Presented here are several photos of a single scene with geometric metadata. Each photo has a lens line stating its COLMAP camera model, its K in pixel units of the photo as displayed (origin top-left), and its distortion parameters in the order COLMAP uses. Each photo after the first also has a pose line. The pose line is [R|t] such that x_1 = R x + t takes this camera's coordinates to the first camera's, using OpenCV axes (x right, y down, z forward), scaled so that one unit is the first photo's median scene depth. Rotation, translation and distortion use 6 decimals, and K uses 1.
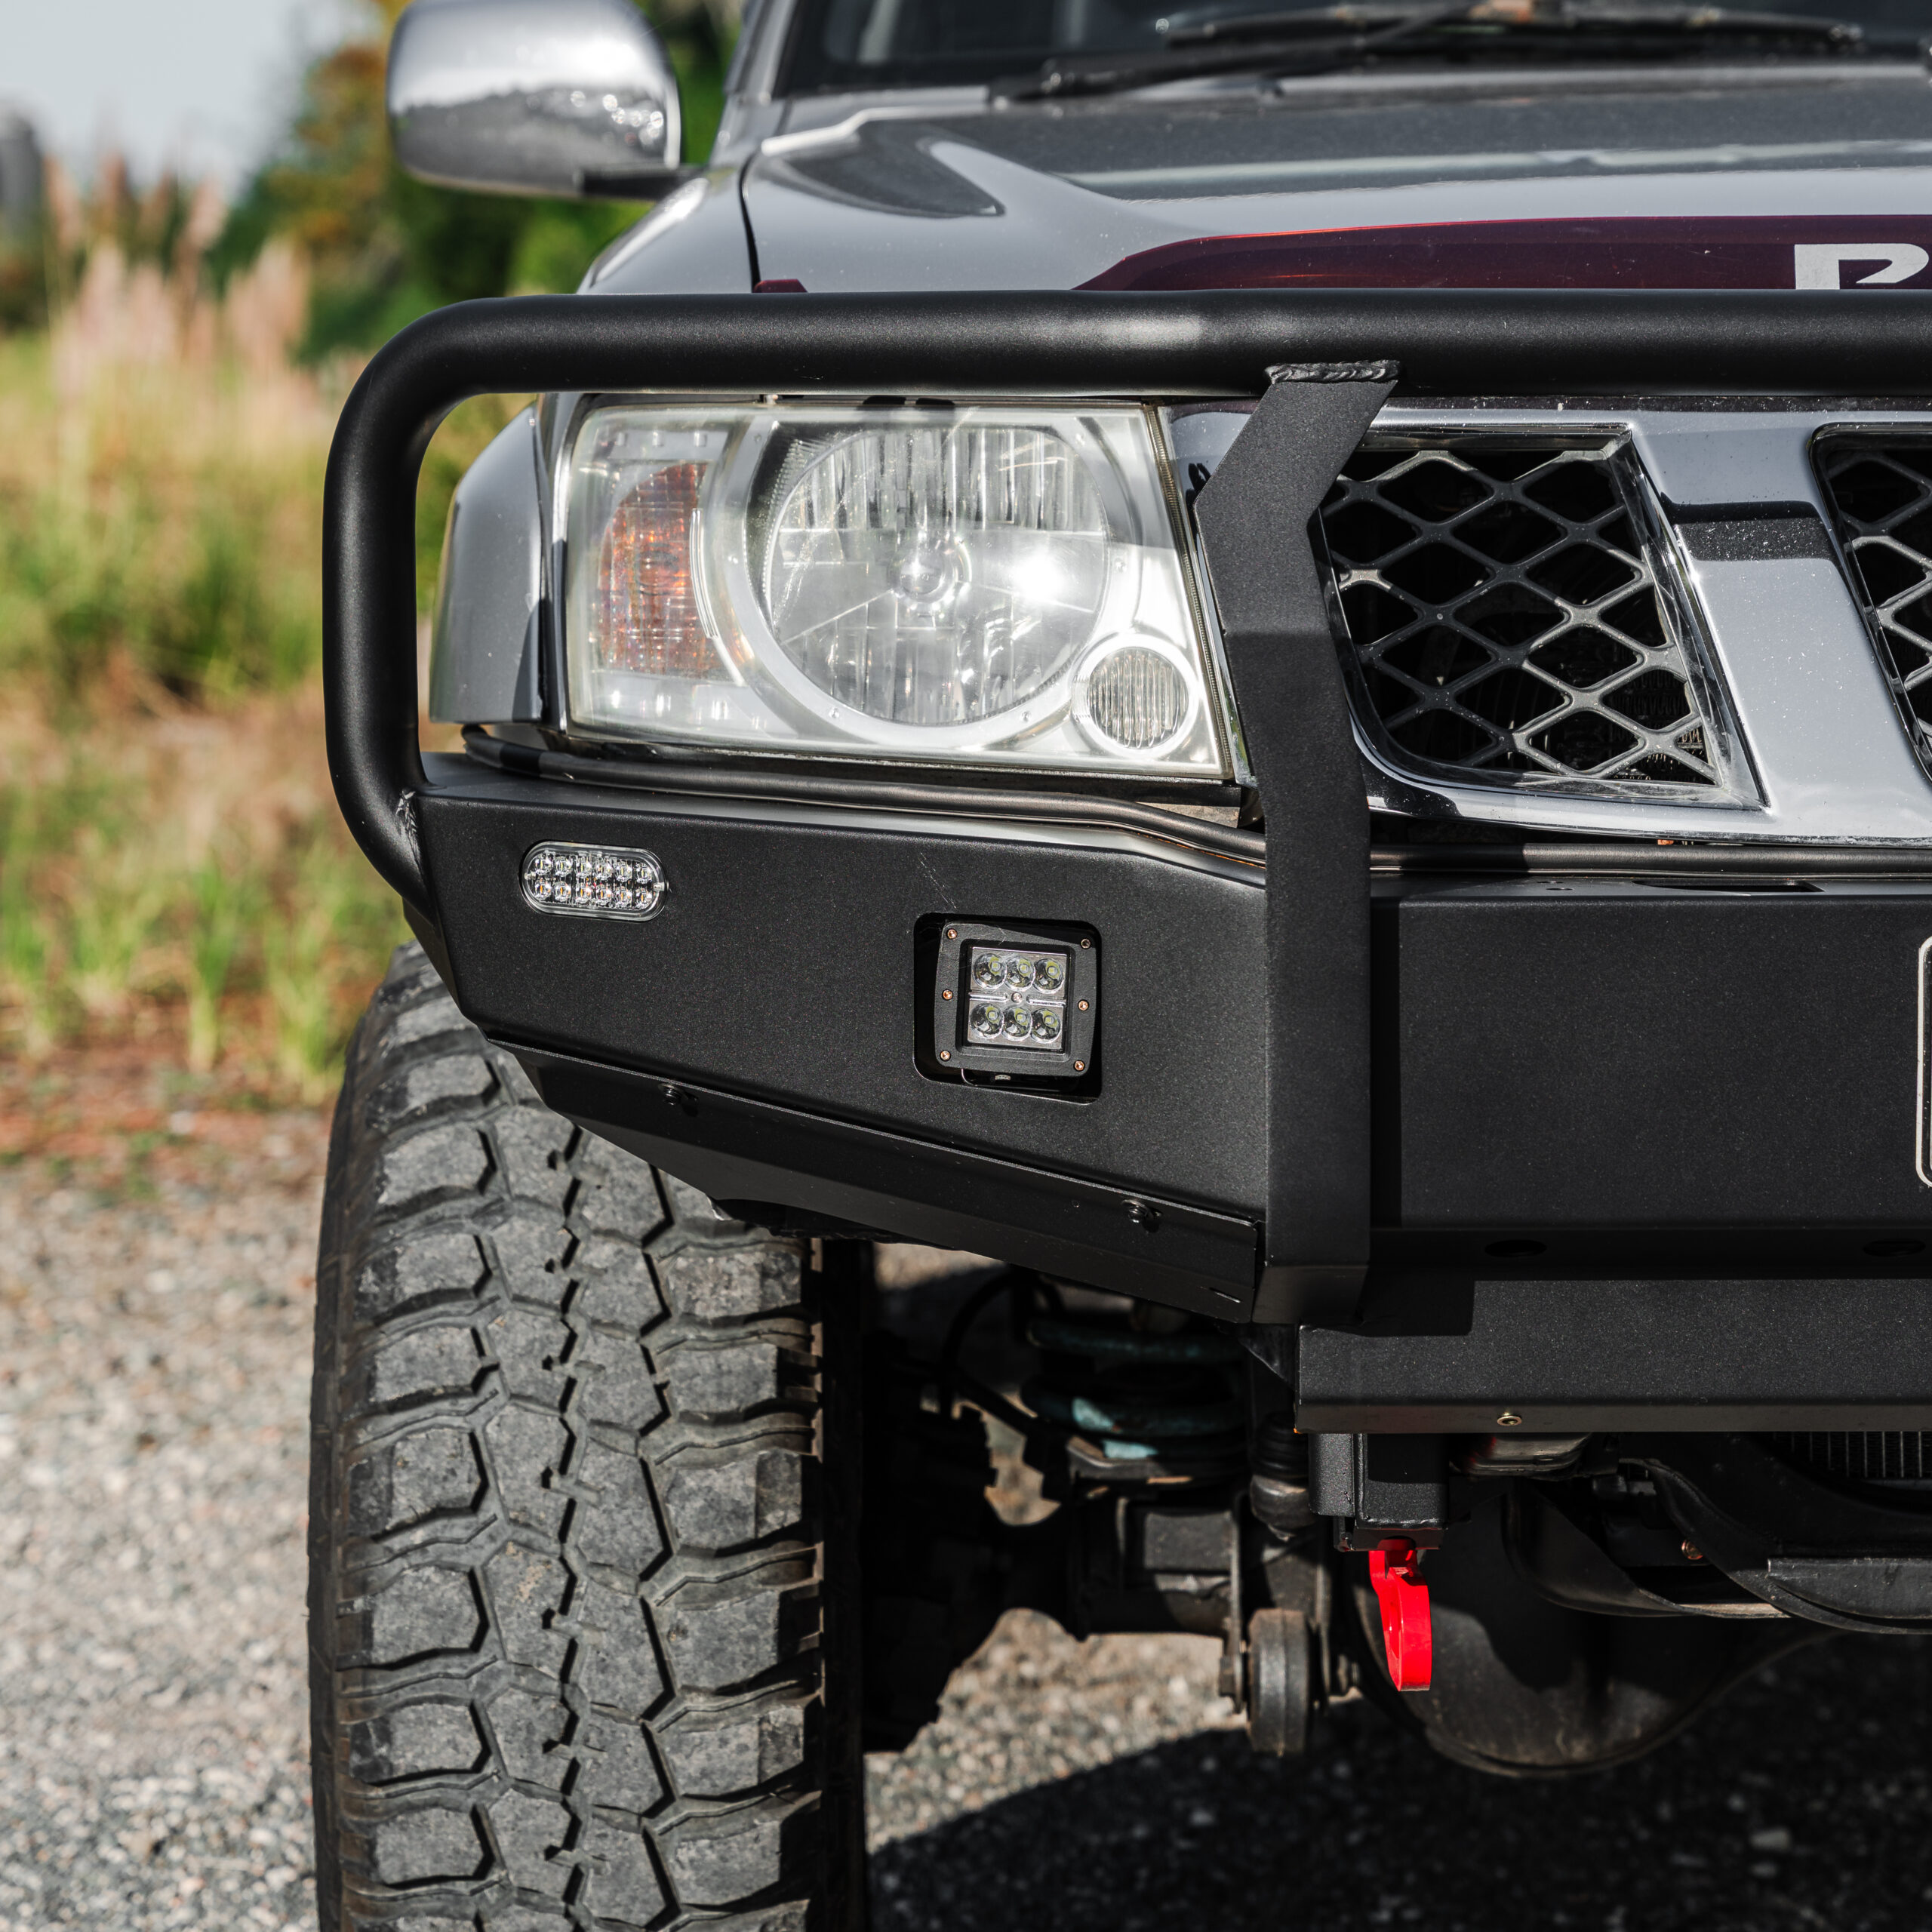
lens RADIAL K [[6097.7, 0, 966.0], [0, 6097.7, 966.0], [0, 0, 1]] dist [0.138517, -2.247891]
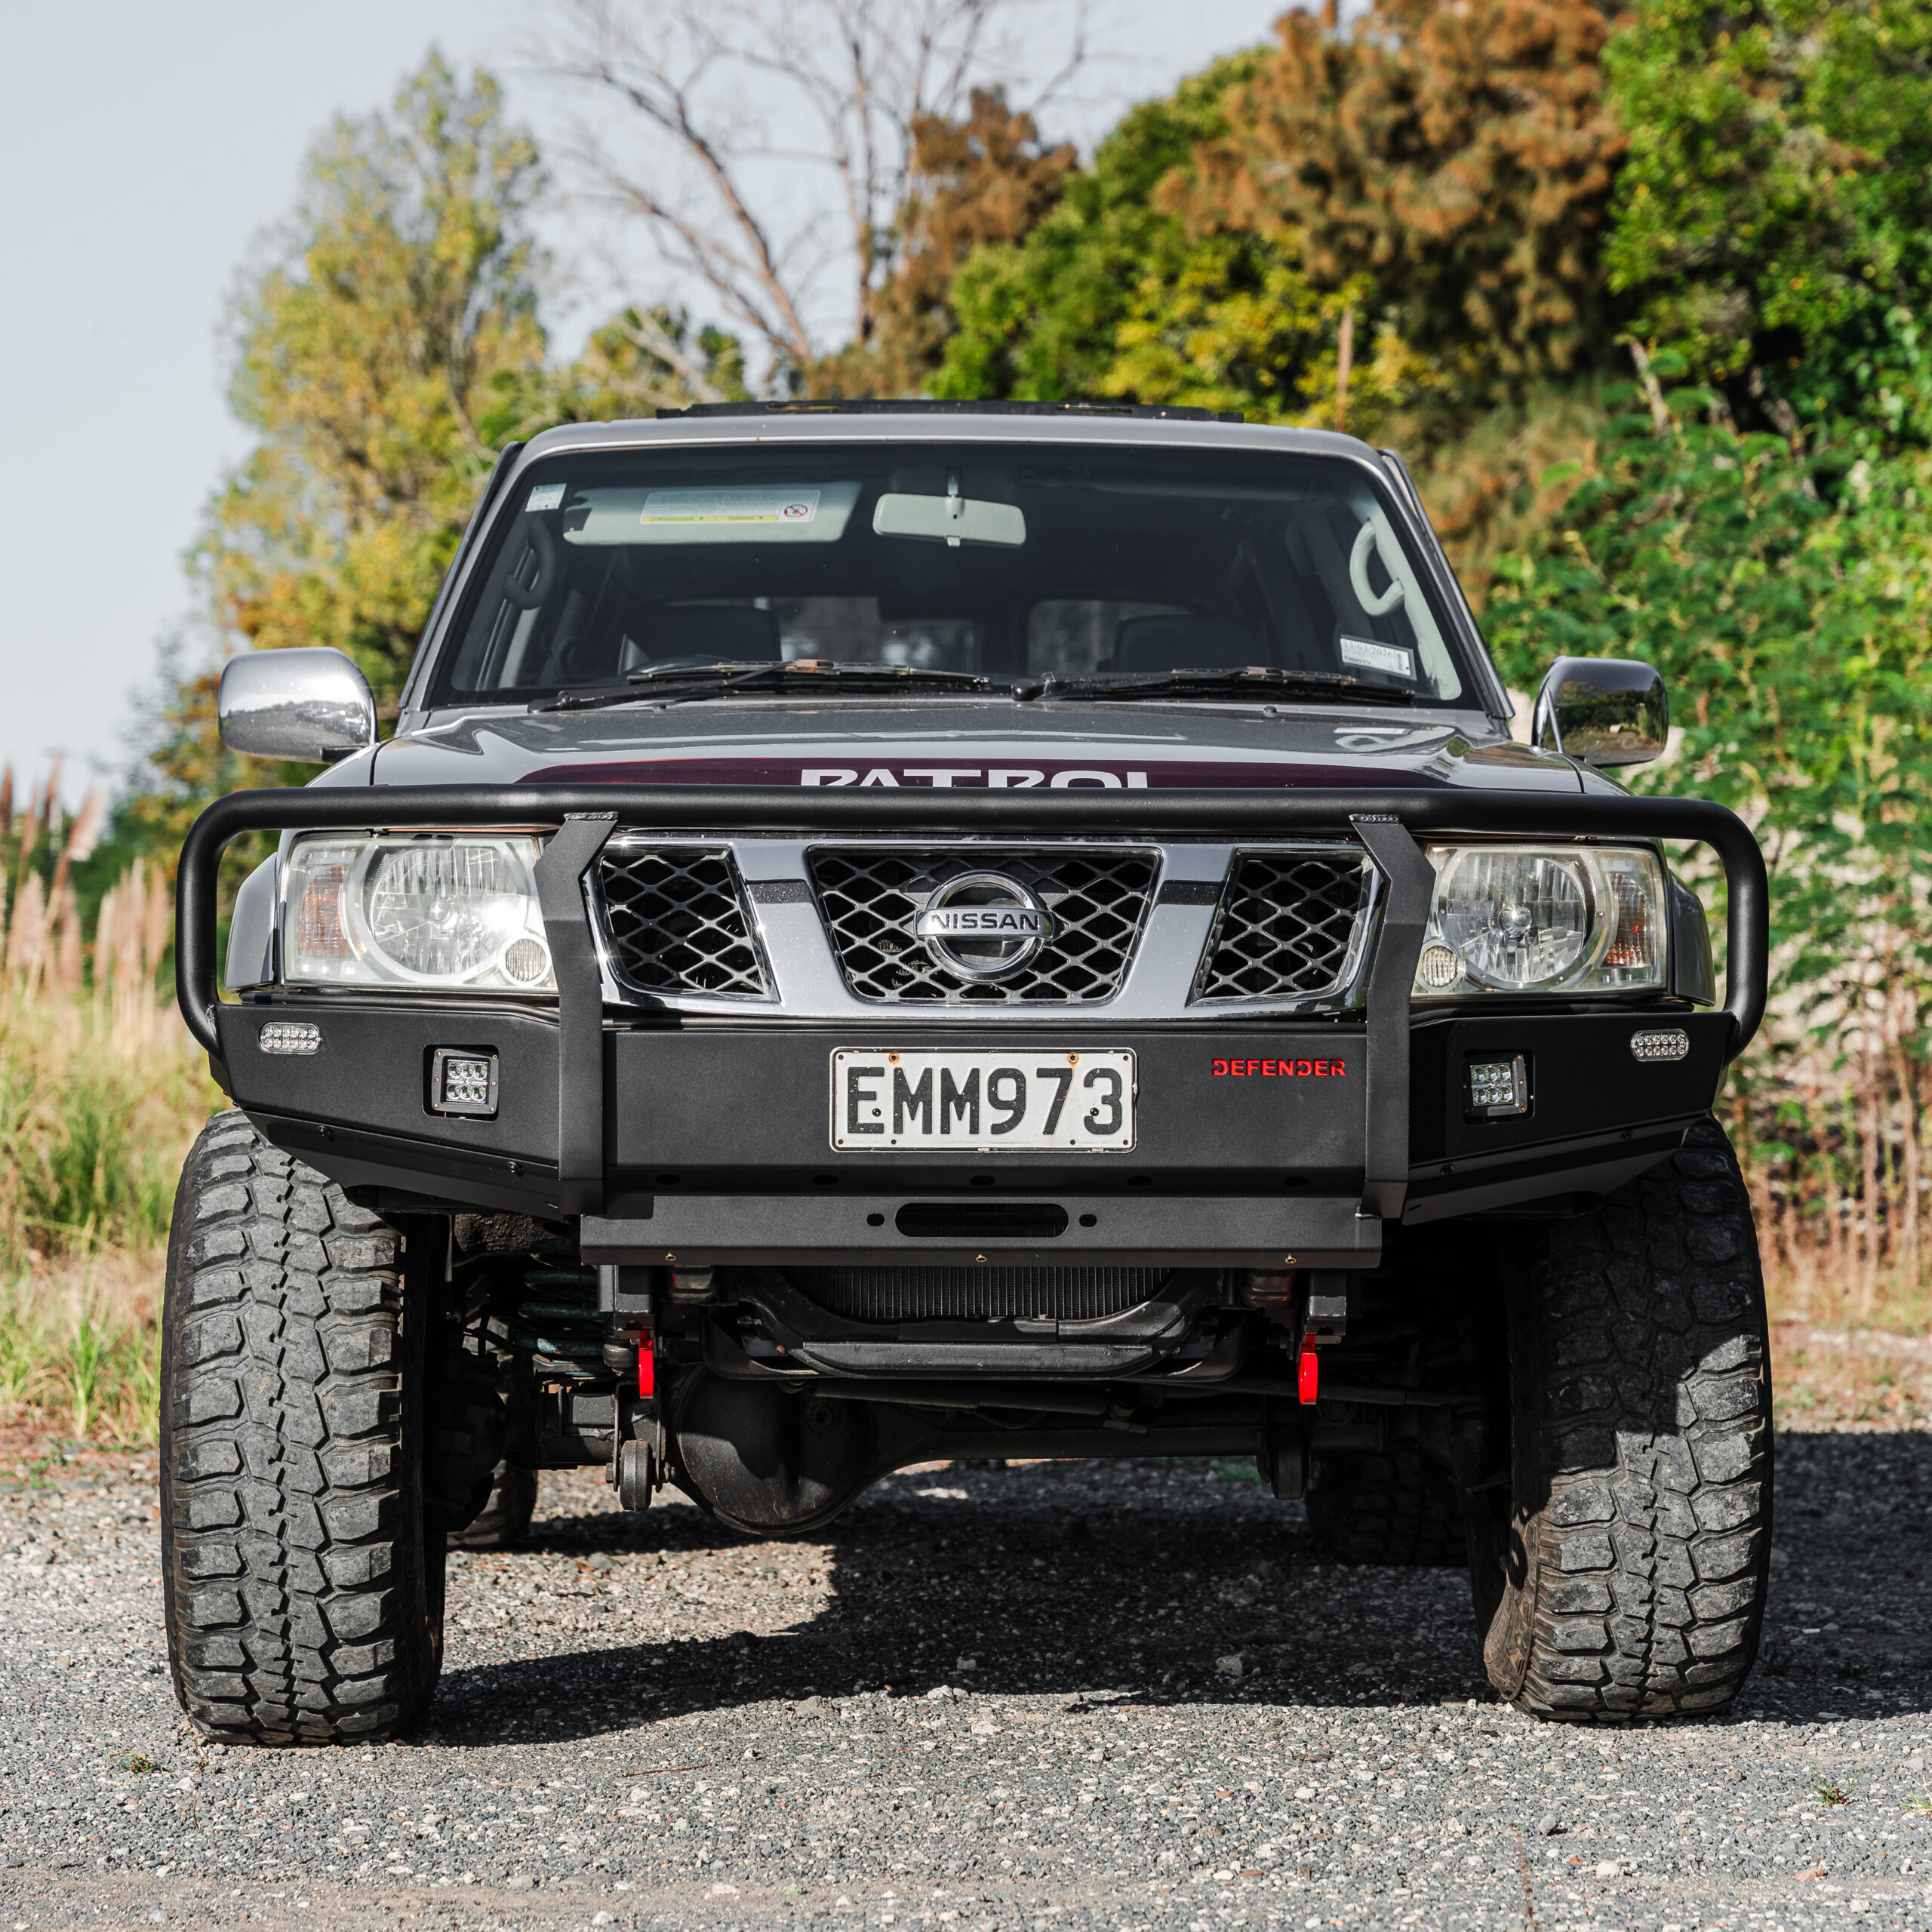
lens RADIAL K [[6097.7, 0, 966.0], [0, 6097.7, 966.0], [0, 0, 1]] dist [0.138517, -2.247891]
pose [[0.999722, 0.007282, 0.022444, 0.127142], [-0.004943, 0.994714, -0.102566, 0.173486], [-0.023072, 0.102427, 0.994473, -1.166732]]
